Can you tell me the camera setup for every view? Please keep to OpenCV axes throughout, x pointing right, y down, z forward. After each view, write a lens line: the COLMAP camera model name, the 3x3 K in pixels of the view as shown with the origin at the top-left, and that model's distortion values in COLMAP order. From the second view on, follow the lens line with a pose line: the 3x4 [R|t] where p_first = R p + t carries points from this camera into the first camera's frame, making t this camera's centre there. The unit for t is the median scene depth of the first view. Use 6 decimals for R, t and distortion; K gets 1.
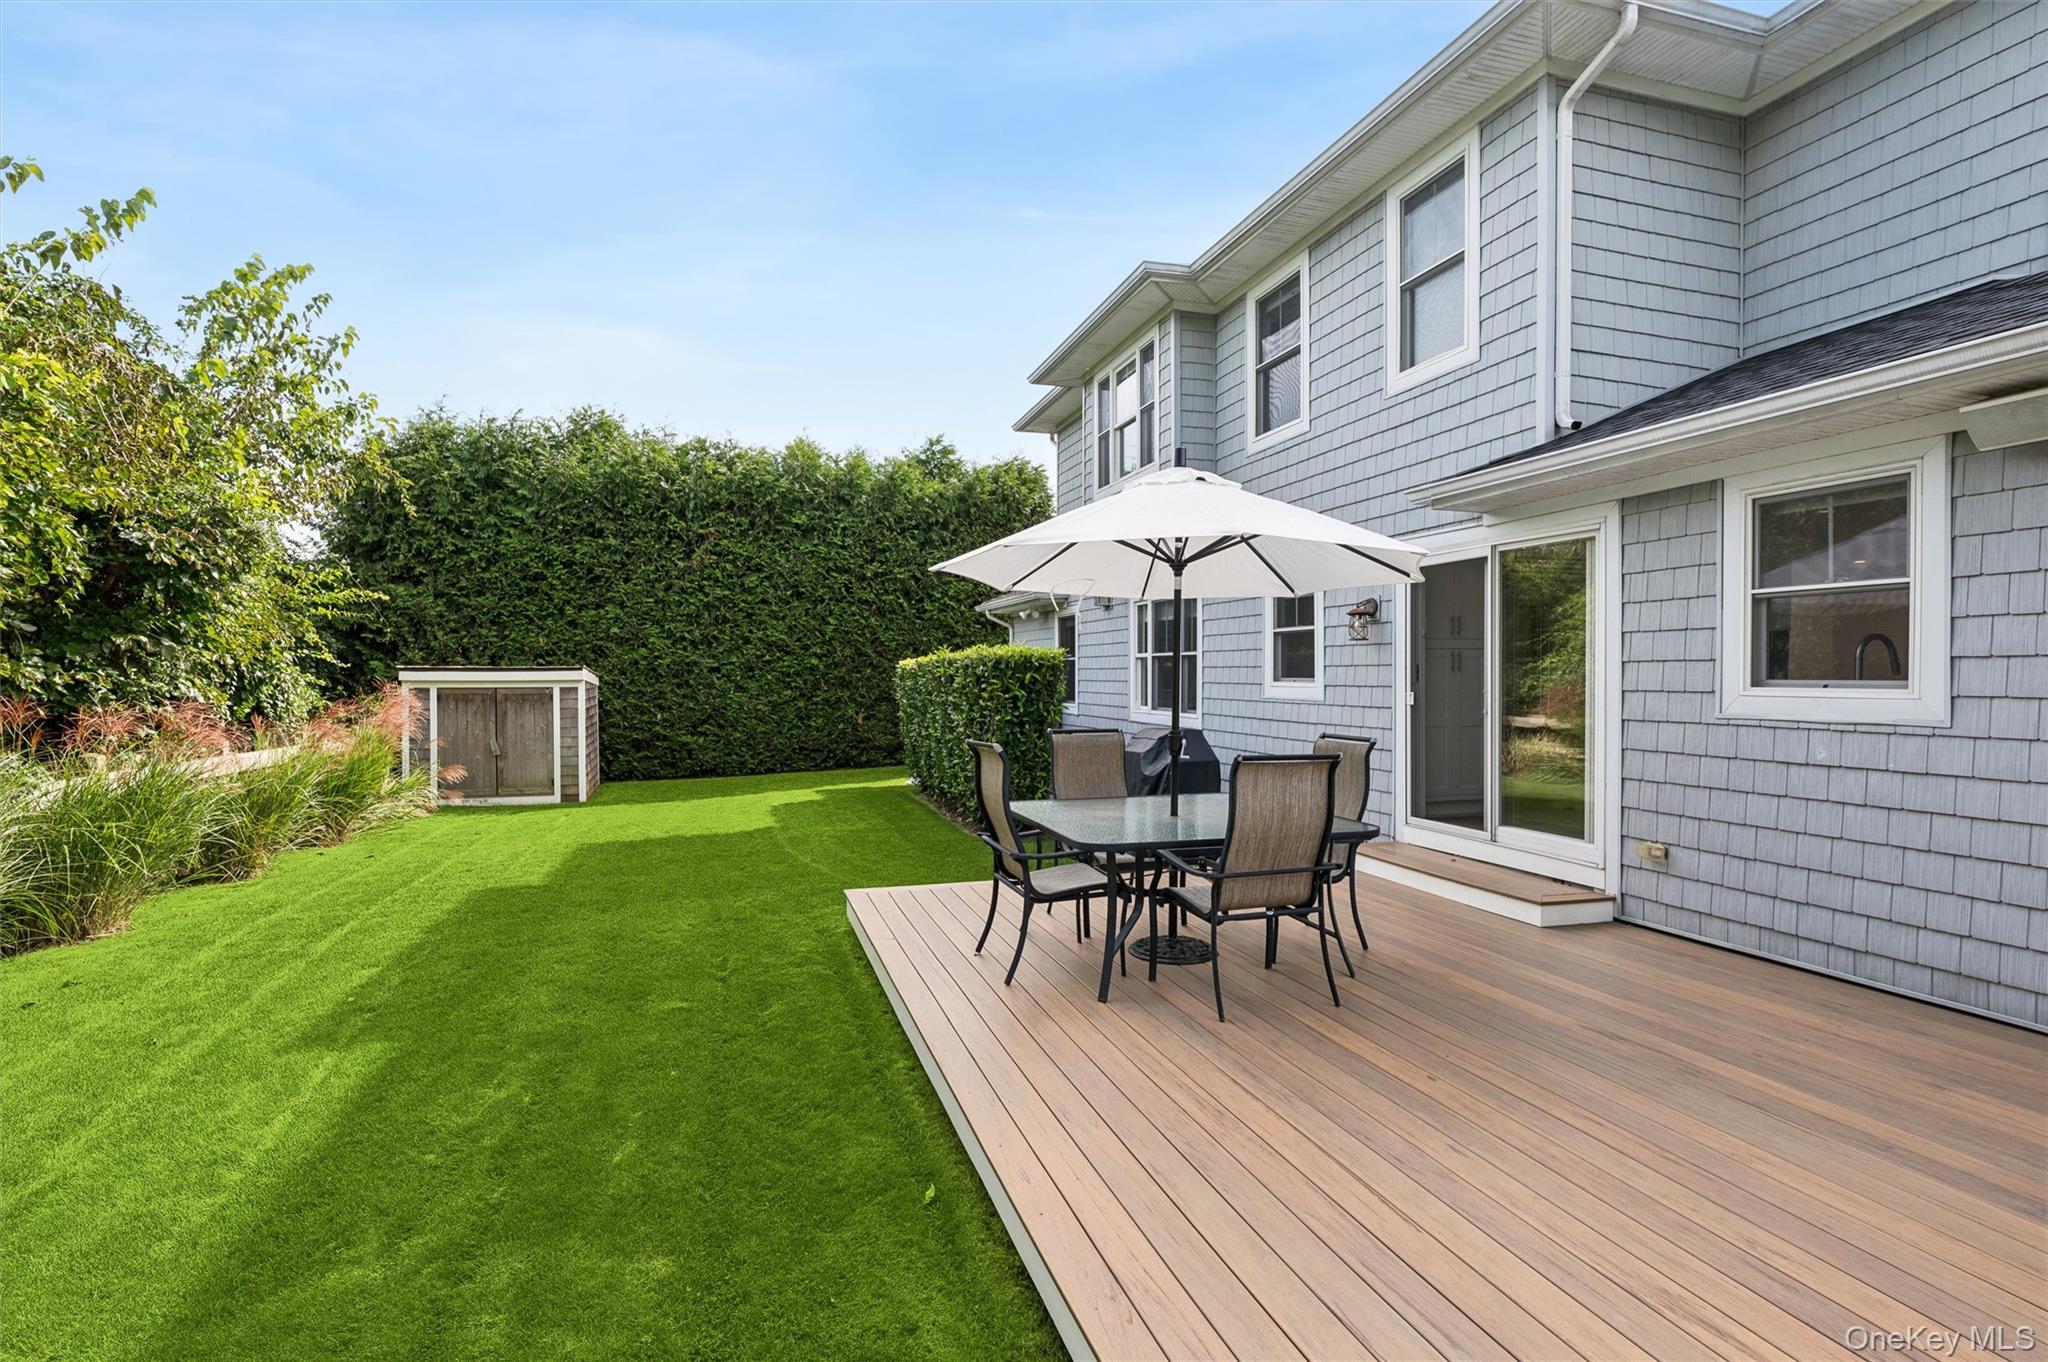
lens RADIAL K [[966.3, 0, 1012.0], [0, 966.3, 670.3], [0, 0, 1]] dist [0.000023, -0.000425]
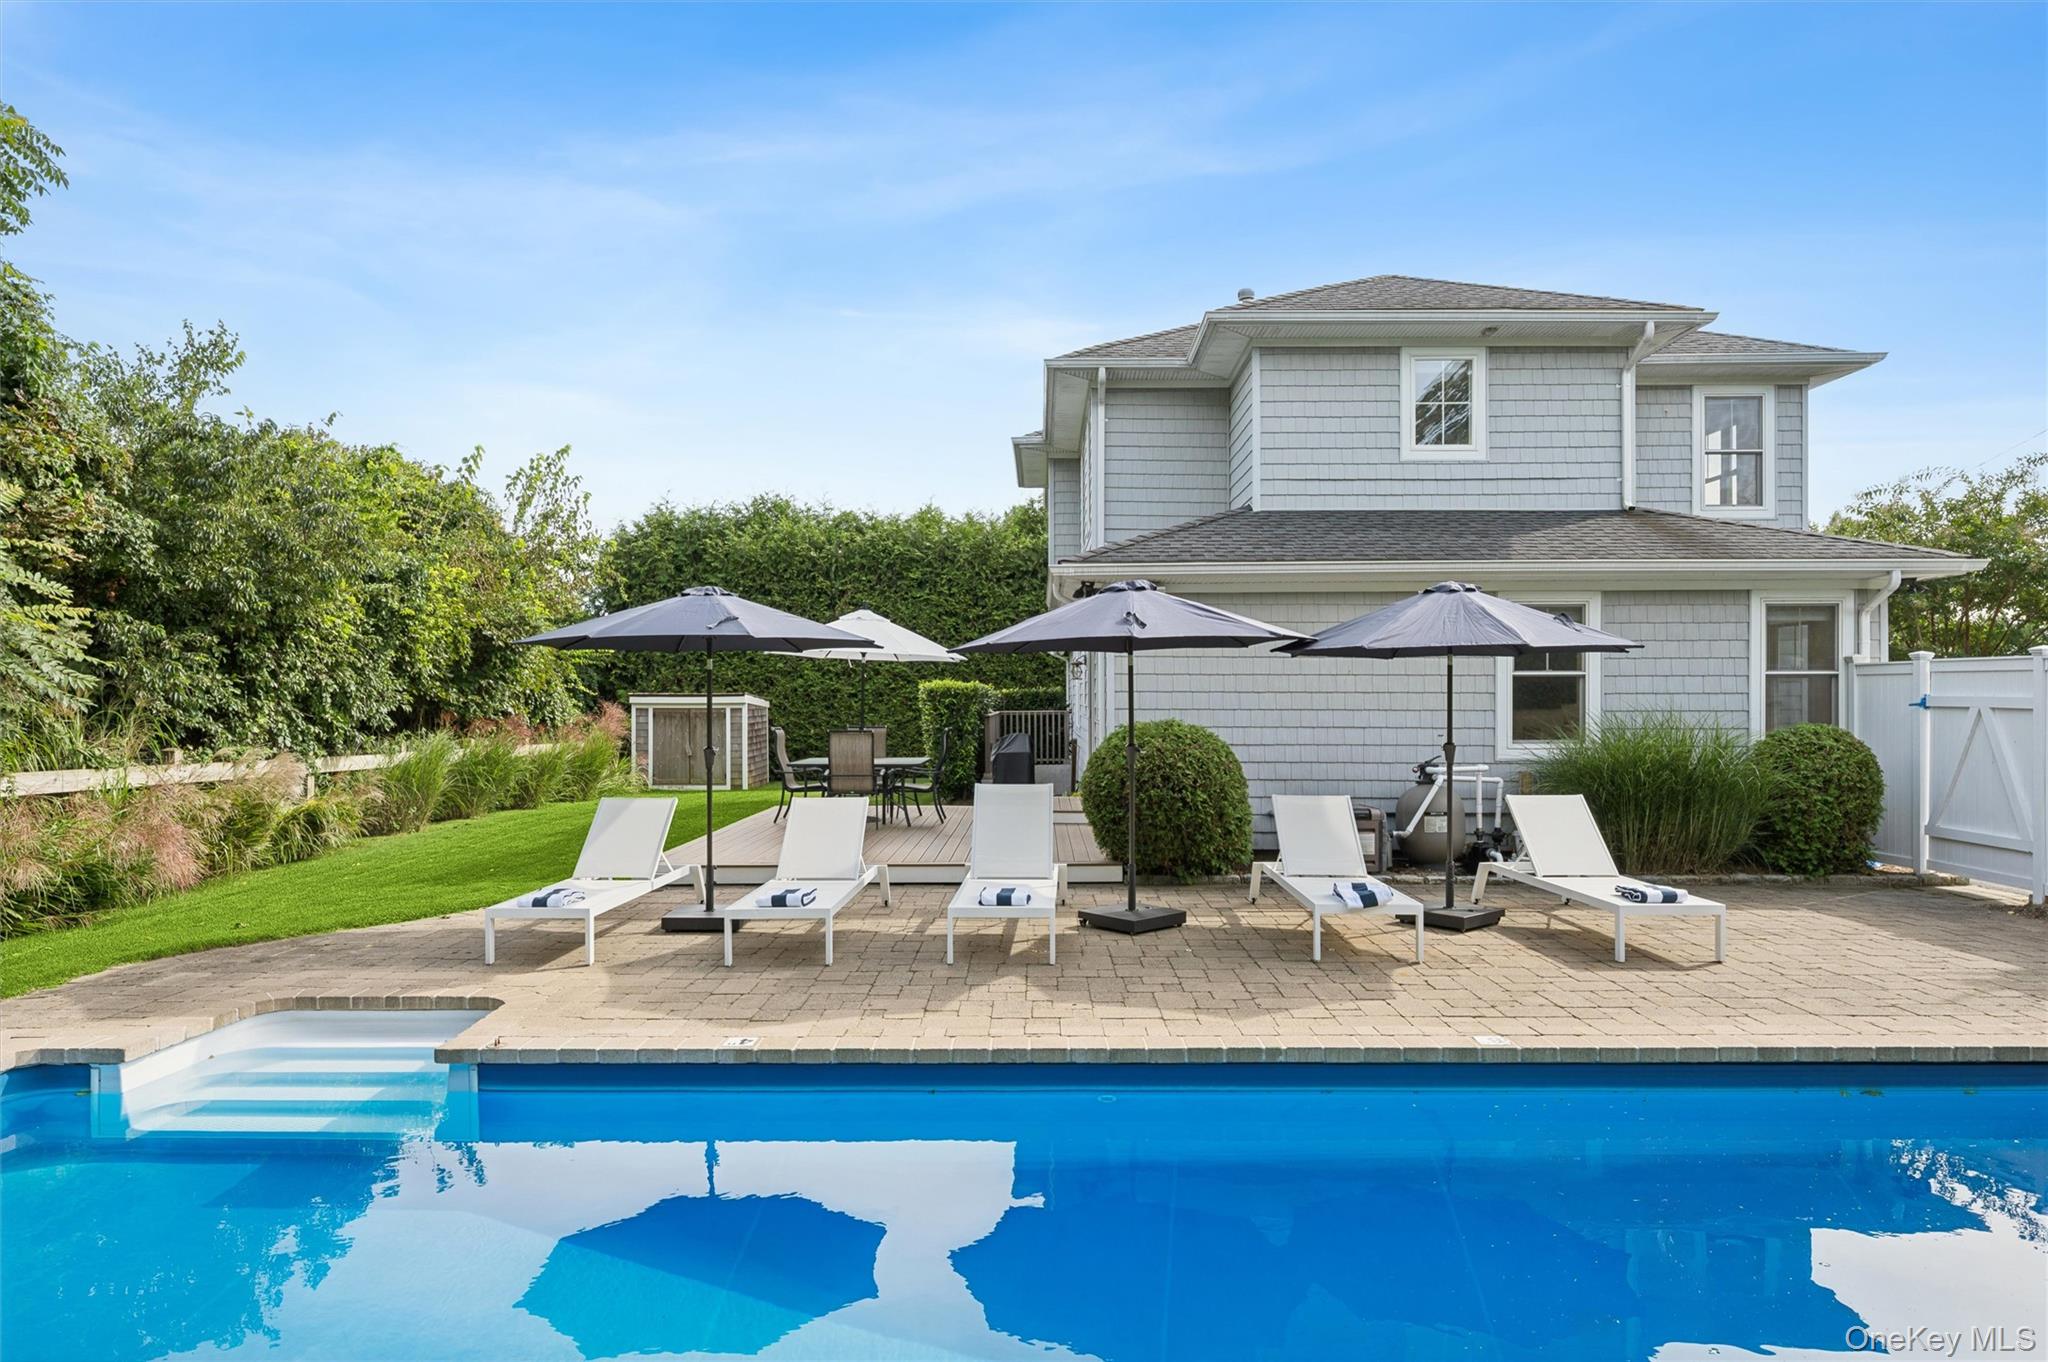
lens RADIAL K [[1211.8, 0, 1029.6], [0, 1211.8, 692.9], [0, 0, 1]] dist [-0.001256, -0.000187]
pose [[0.954274, -0.001230, -0.298930, 0.469472], [0.001034, 0.999999, -0.000812, -0.002652], [0.298931, 0.000466, 0.954275, -0.544310]]
